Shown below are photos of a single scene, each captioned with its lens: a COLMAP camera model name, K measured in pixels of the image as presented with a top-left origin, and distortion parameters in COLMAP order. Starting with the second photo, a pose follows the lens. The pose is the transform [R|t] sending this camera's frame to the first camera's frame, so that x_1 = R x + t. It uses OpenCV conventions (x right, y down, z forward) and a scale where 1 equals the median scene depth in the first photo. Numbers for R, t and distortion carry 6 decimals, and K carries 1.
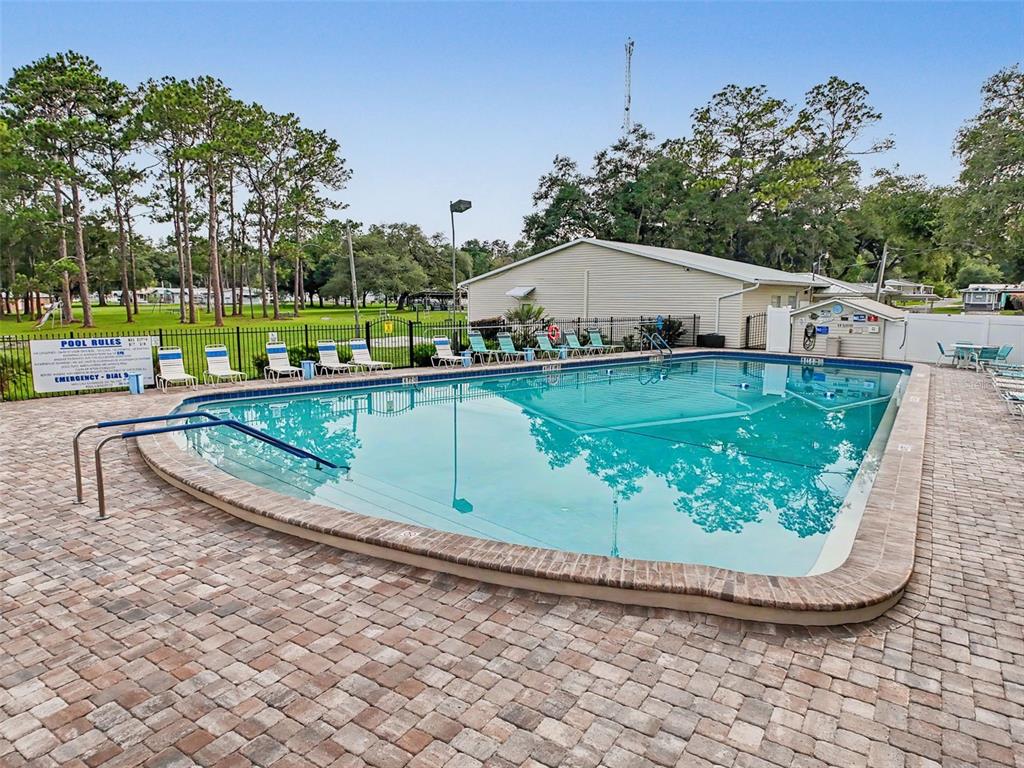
lens RADIAL K [[628.7, 0, 512.7], [0, 628.7, 383.4], [0, 0, 1]] dist [0.021722, -0.026723]
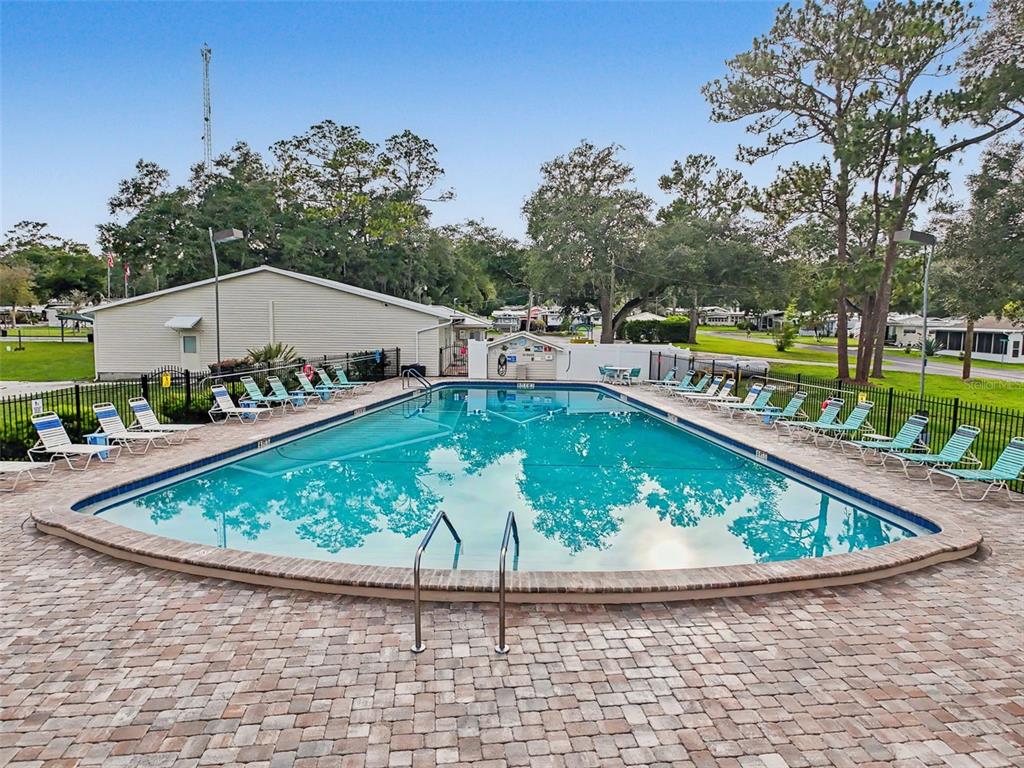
lens RADIAL K [[628.7, 0, 509.5], [0, 628.7, 386.5], [0, 0, 1]] dist [0.021722, -0.026723]
pose [[0.757719, -0.067454, 0.649085, -0.294952], [0.082548, 0.996561, 0.007201, -0.038947], [-0.647339, 0.048124, 0.760682, 0.077111]]
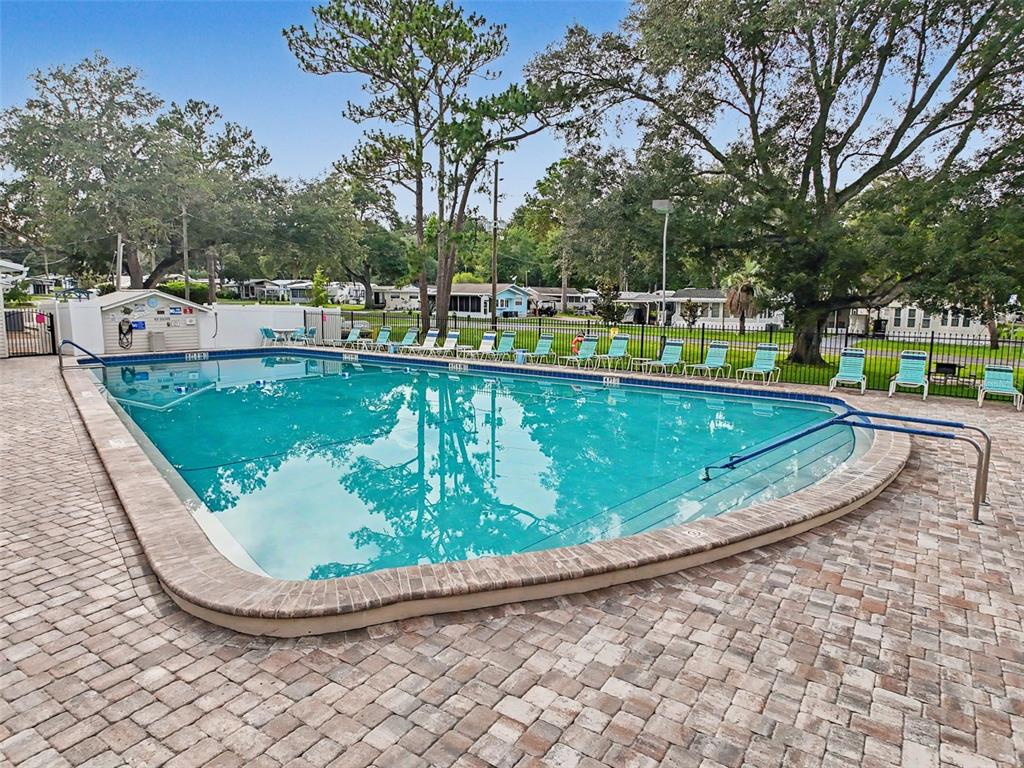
lens RADIAL K [[628.7, 0, 512.9], [0, 628.7, 384.2], [0, 0, 1]] dist [0.021722, -0.026723]
pose [[0.012577, -0.145404, 0.989292, -0.414495], [0.130559, 0.981140, 0.142546, -0.058086], [-0.991361, 0.127368, 0.031324, 0.424157]]
